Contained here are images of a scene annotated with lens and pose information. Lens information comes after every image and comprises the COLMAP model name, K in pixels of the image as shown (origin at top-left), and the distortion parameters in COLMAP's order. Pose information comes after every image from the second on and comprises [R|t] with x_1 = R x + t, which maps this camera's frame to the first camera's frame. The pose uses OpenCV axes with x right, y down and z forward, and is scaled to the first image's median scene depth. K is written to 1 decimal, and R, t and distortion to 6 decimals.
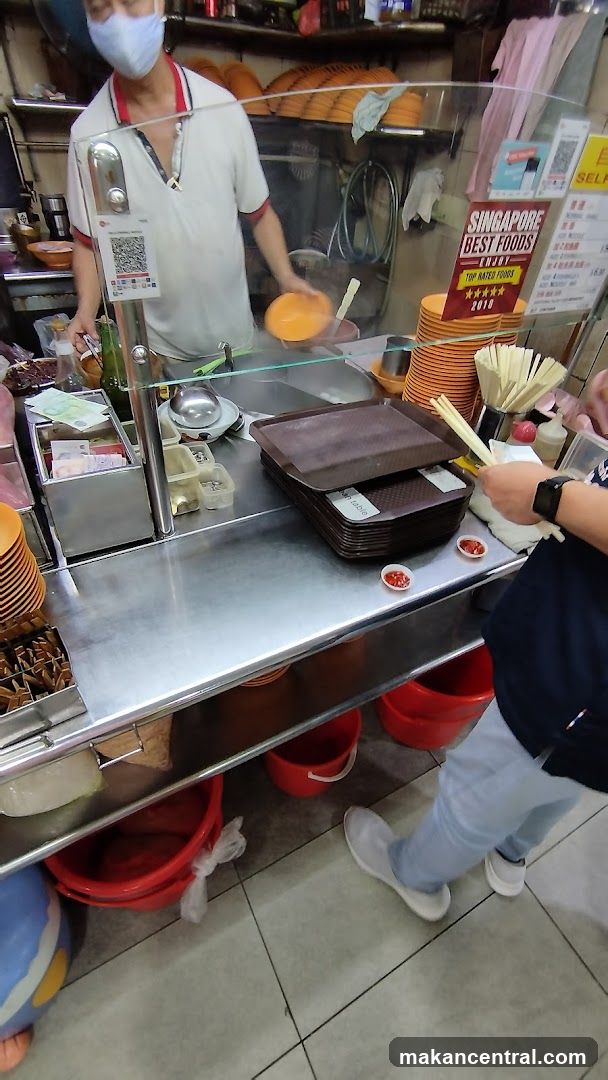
lens RADIAL K [[495.4, 0, 305.6], [0, 495.4, 533.8], [0, 0, 1]] dist [0.000613, 0.000106]
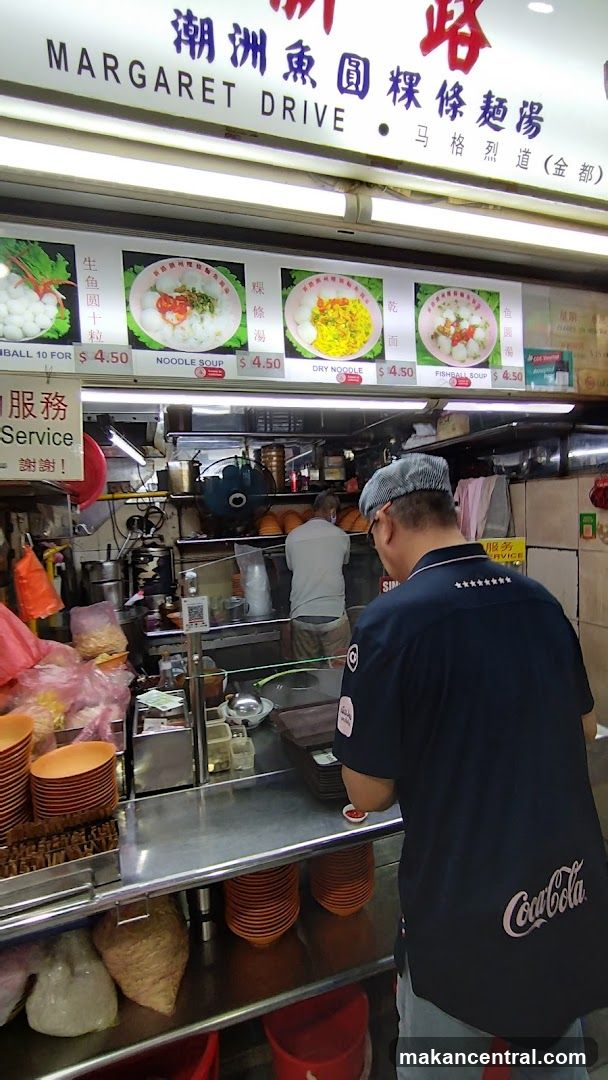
lens RADIAL K [[507.2, 0, 310.9], [0, 507.2, 550.0], [0, 0, 1]] dist [-0.027582, 0.018434]
pose [[0.977020, -0.089294, -0.193544, 0.391880], [-0.043064, 0.806602, -0.589525, 0.325046], [0.208753, 0.584312, 0.784220, -0.512729]]
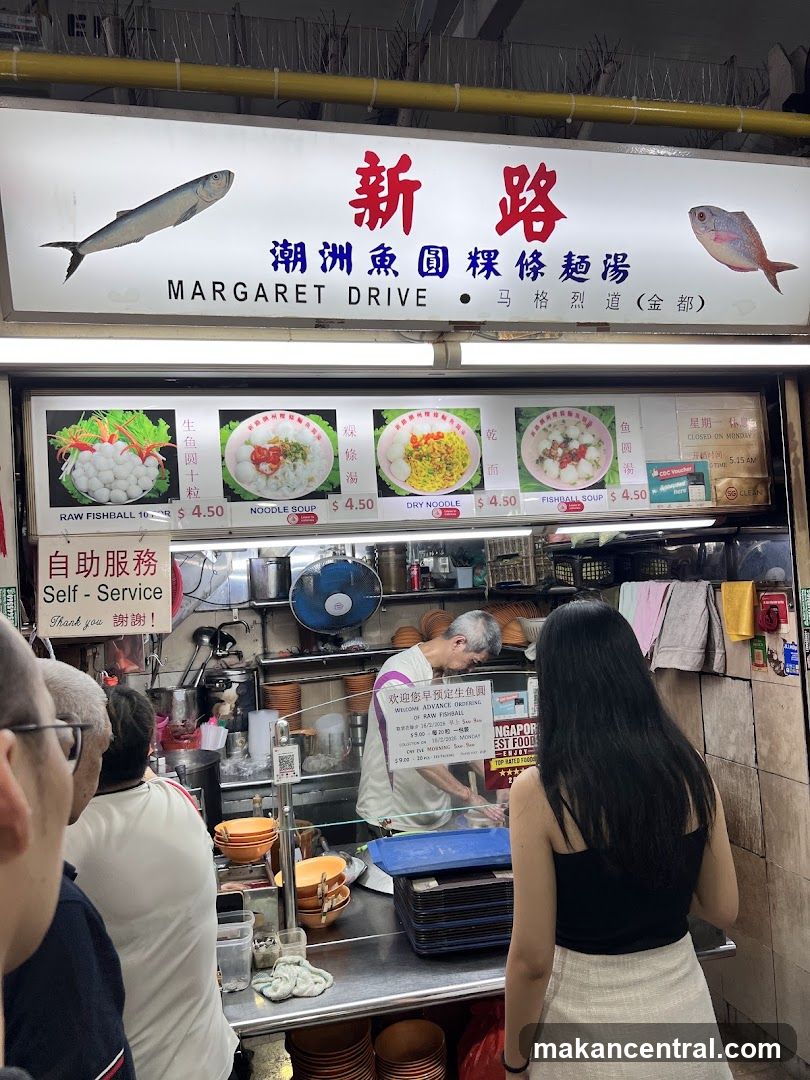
lens RADIAL K [[795.4, 0, 386.4], [0, 795.4, 549.2], [0, 0, 1]] dist [0.027226, -0.007477]
pose [[0.954532, -0.128723, -0.268885, 0.714248], [-0.089429, 0.736781, -0.670191, 0.651262], [0.284378, 0.663765, 0.691770, -1.203207]]
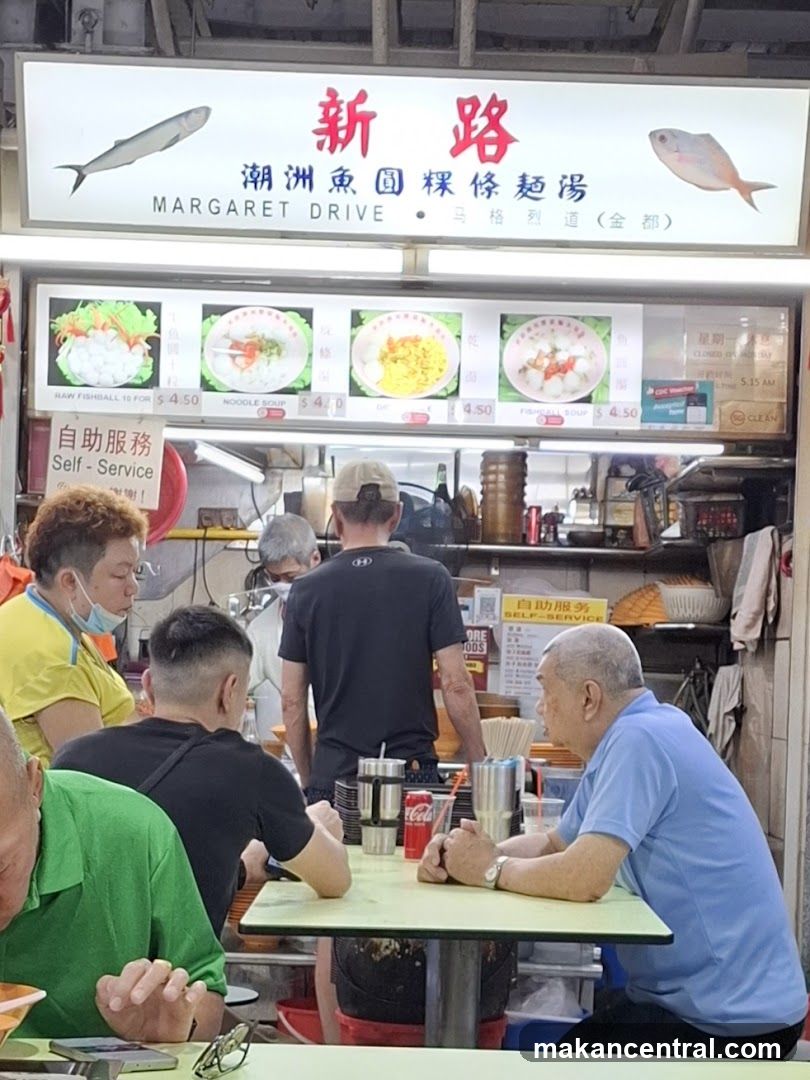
lens RADIAL K [[2297.4, 0, 455.6], [0, 2297.4, 730.0], [0, 0, 1]] dist [0.081180, 0.118221]
pose [[0.881536, -0.022510, -0.471580, 3.676948], [-0.288526, 0.764942, -0.575861, 3.702407], [0.373694, 0.643706, 0.667829, -3.605877]]
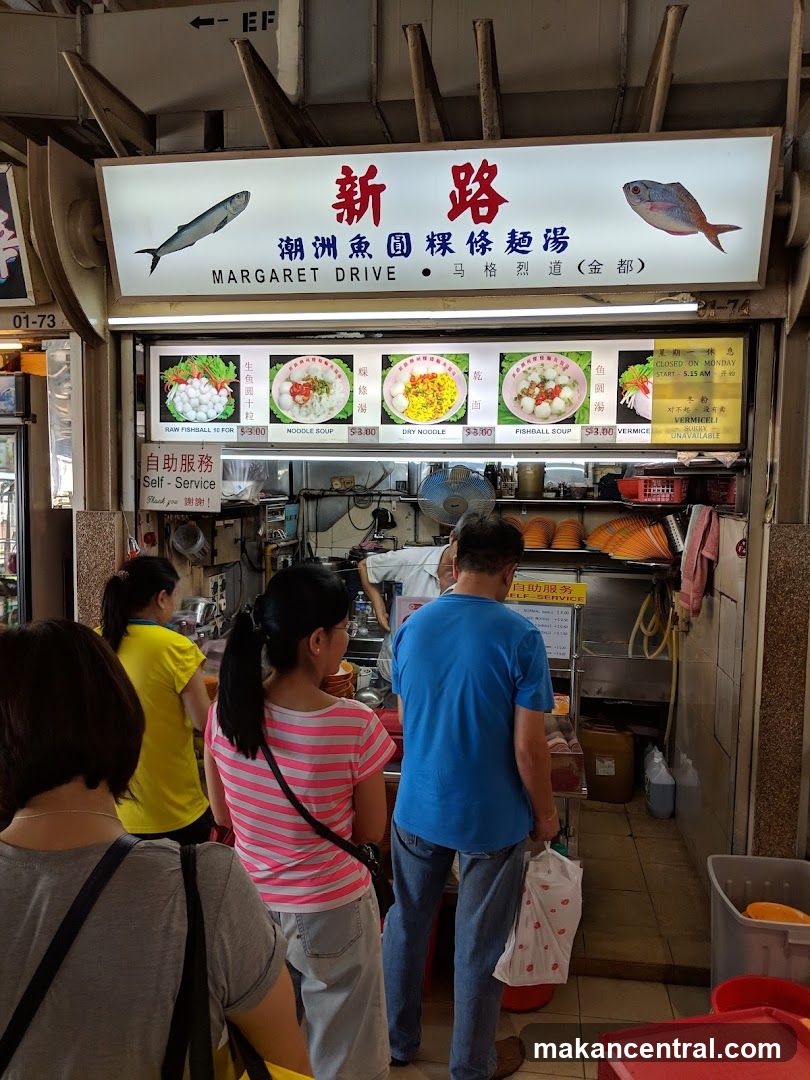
lens RADIAL K [[855.4, 0, 392.5], [0, 855.4, 564.4], [0, 0, 1]] dist [0.092652, -0.201884]
pose [[0.785526, 0.006410, -0.618795, 2.207978], [-0.375686, 0.799527, -0.468632, 0.949316], [0.491740, 0.600595, 0.630458, -1.439773]]
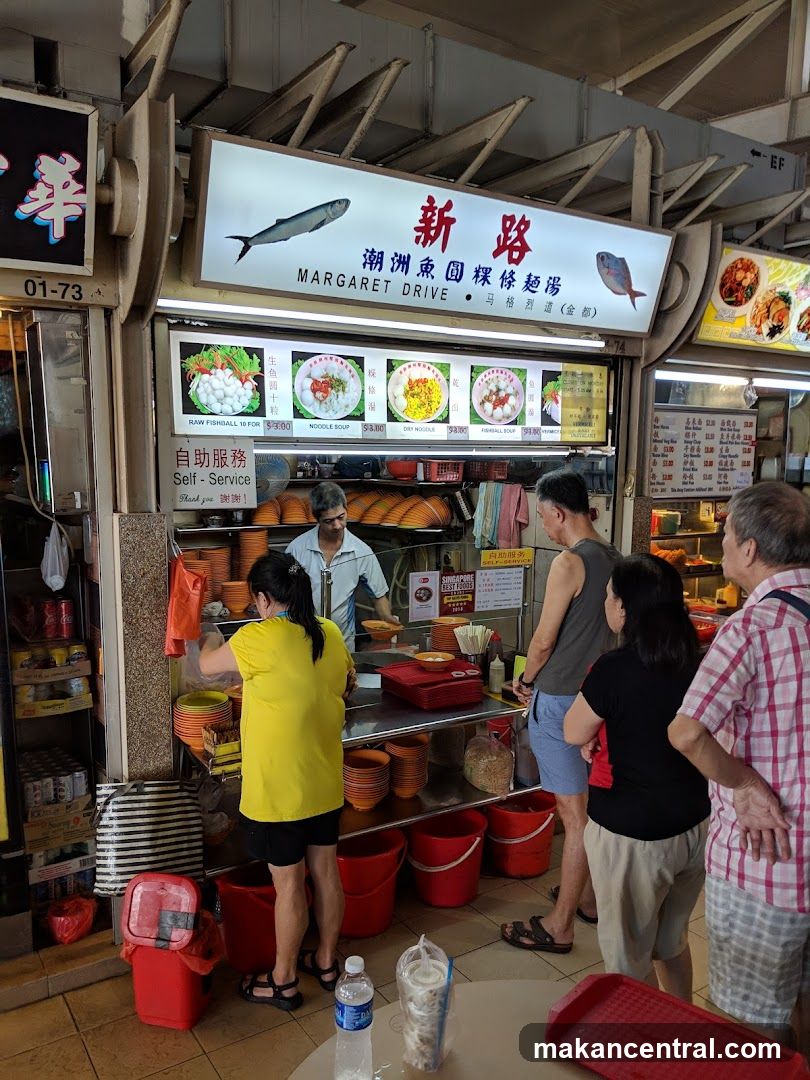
lens RADIAL K [[855.4, 0, 392.5], [0, 855.4, 564.4], [0, 0, 1]] dist [0.092652, -0.201884]
pose [[0.996447, -0.062642, 0.056292, -0.161473], [0.083221, 0.834967, -0.543971, 1.512908], [-0.012927, 0.546723, 0.837214, -2.473781]]
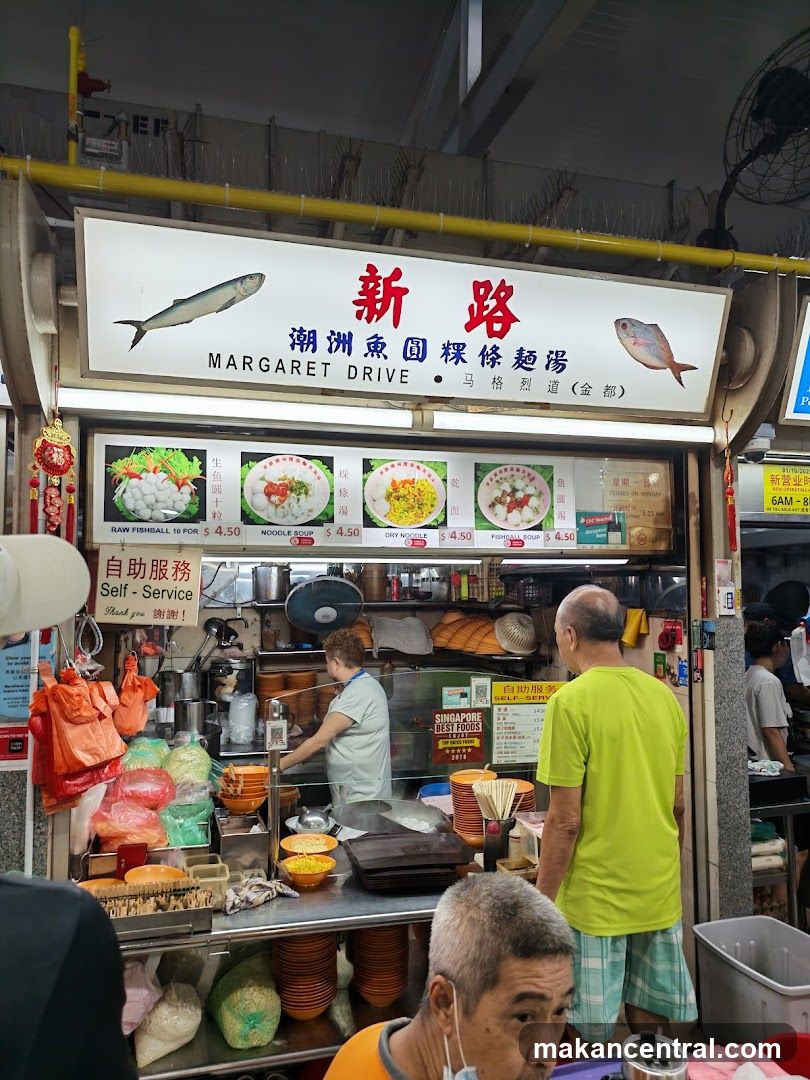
lens RADIAL K [[708.2, 0, 389.9], [0, 708.2, 553.6], [0, 0, 1]] dist [0.077574, -0.164566]
pose [[0.966201, -0.076182, -0.246277, 0.827657], [-0.116308, 0.723756, -0.680184, 0.839273], [0.230062, 0.685838, 0.690433, -1.437835]]
